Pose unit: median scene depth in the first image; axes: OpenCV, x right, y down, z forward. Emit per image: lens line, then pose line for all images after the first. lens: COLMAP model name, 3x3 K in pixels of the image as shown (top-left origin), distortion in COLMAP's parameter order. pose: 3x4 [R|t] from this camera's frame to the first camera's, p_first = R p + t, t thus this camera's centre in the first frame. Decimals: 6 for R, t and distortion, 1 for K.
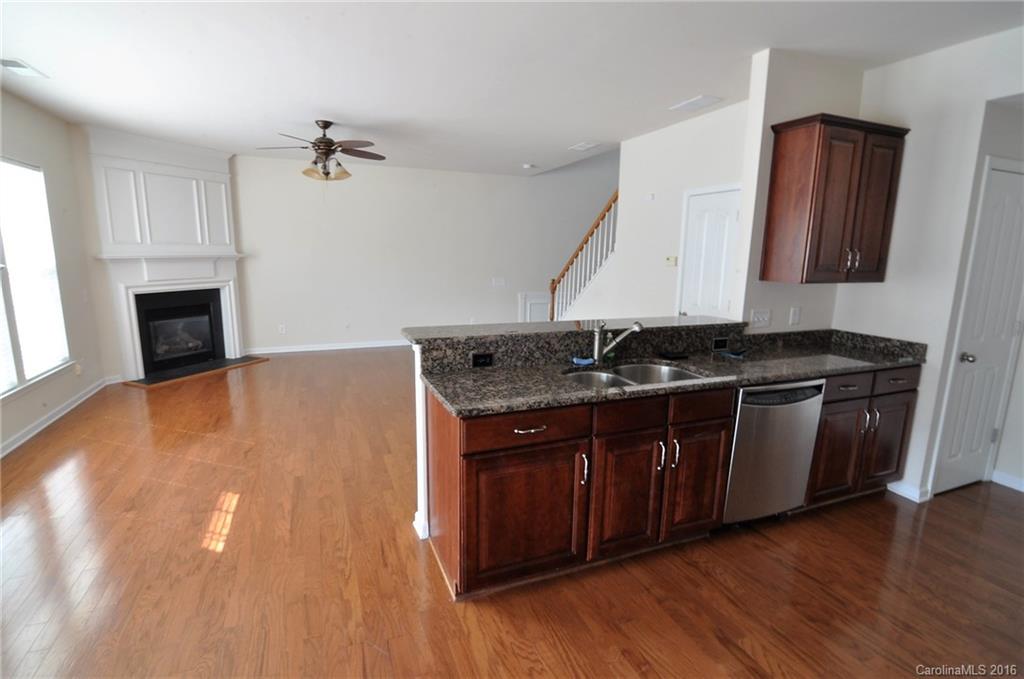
lens RADIAL K [[487.7, 0, 510.8], [0, 487.7, 341.4], [0, 0, 1]] dist [-0.010955, -0.008202]
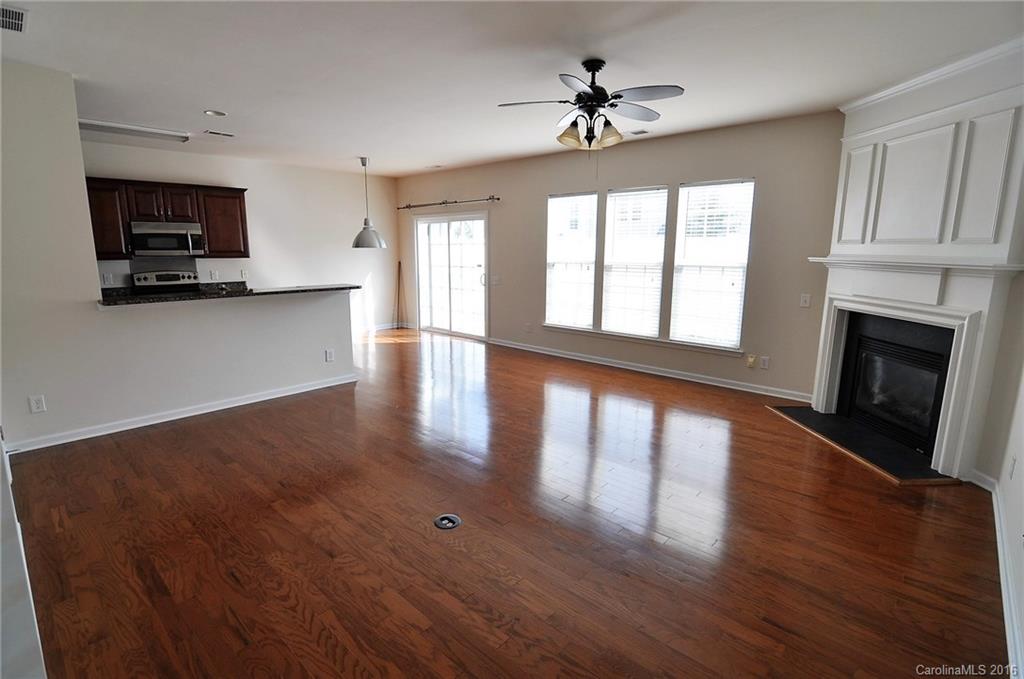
lens RADIAL K [[487.7, 0, 510.8], [0, 487.7, 341.4], [0, 0, 1]] dist [-0.010955, -0.008202]
pose [[-0.903294, 0.061429, -0.424602, 0.036942], [-0.096624, 0.935140, 0.340847, -0.280505], [0.418000, 0.348912, -0.838771, 1.543098]]
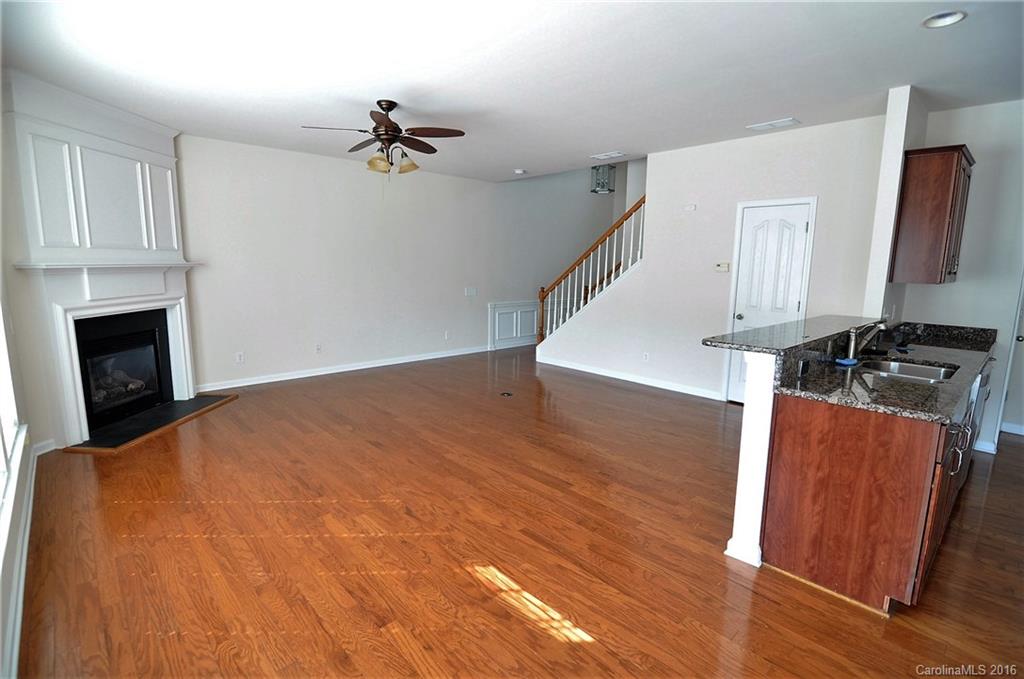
lens RADIAL K [[487.7, 0, 510.8], [0, 487.7, 341.4], [0, 0, 1]] dist [-0.010955, -0.008202]
pose [[0.935954, -0.058483, 0.347232, -0.460075], [0.065467, 0.997819, -0.008405, -0.021023], [-0.345983, 0.030599, 0.937742, 0.145975]]
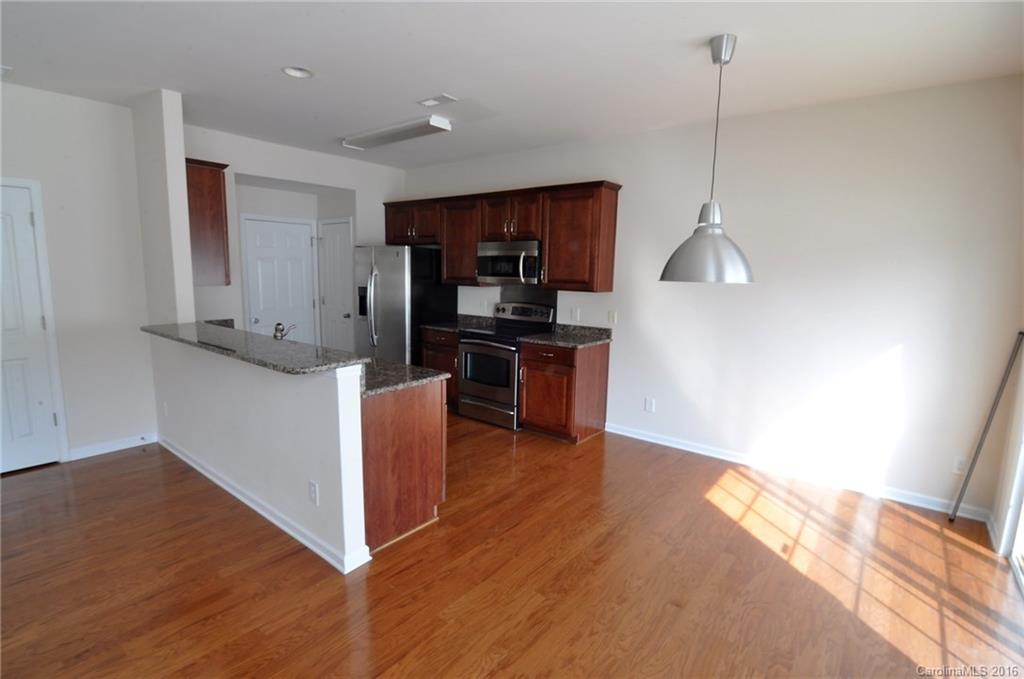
lens RADIAL K [[487.7, 0, 510.8], [0, 487.7, 341.4], [0, 0, 1]] dist [-0.010955, -0.008202]
pose [[-0.490130, -0.152886, 0.858137, -0.556772], [0.133779, 0.959639, 0.247378, -0.113976], [-0.861322, 0.236048, -0.449895, 0.551535]]
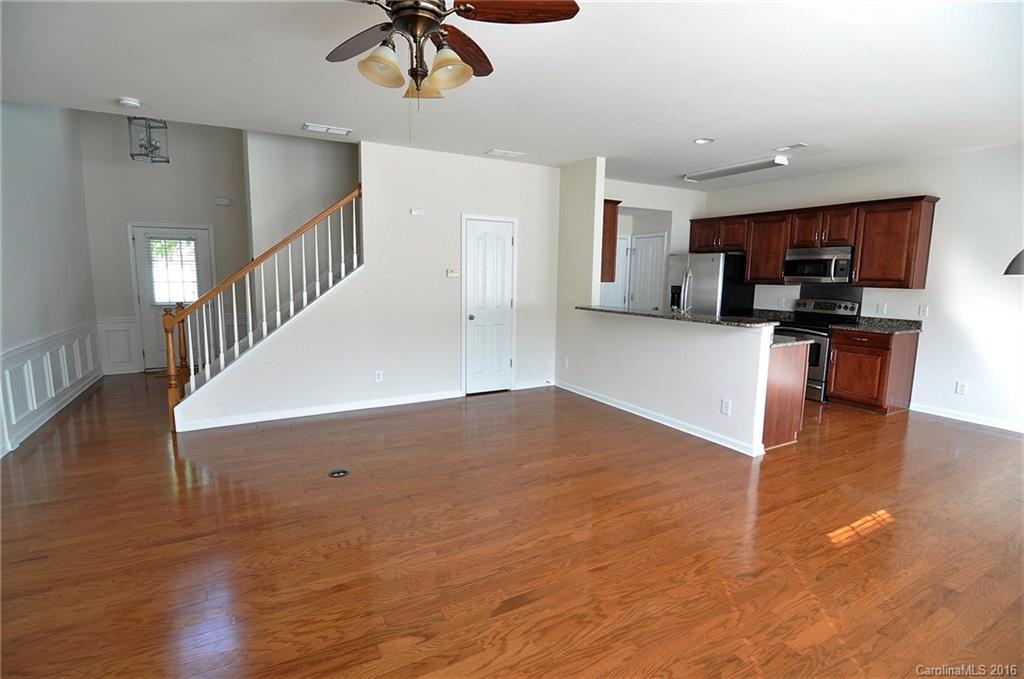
lens RADIAL K [[487.7, 0, 510.8], [0, 487.7, 341.4], [0, 0, 1]] dist [-0.010955, -0.008202]
pose [[-0.123026, -0.152336, 0.980642, -0.776200], [0.169114, 0.970477, 0.171973, -0.170934], [-0.977888, 0.186997, -0.093631, 0.939137]]
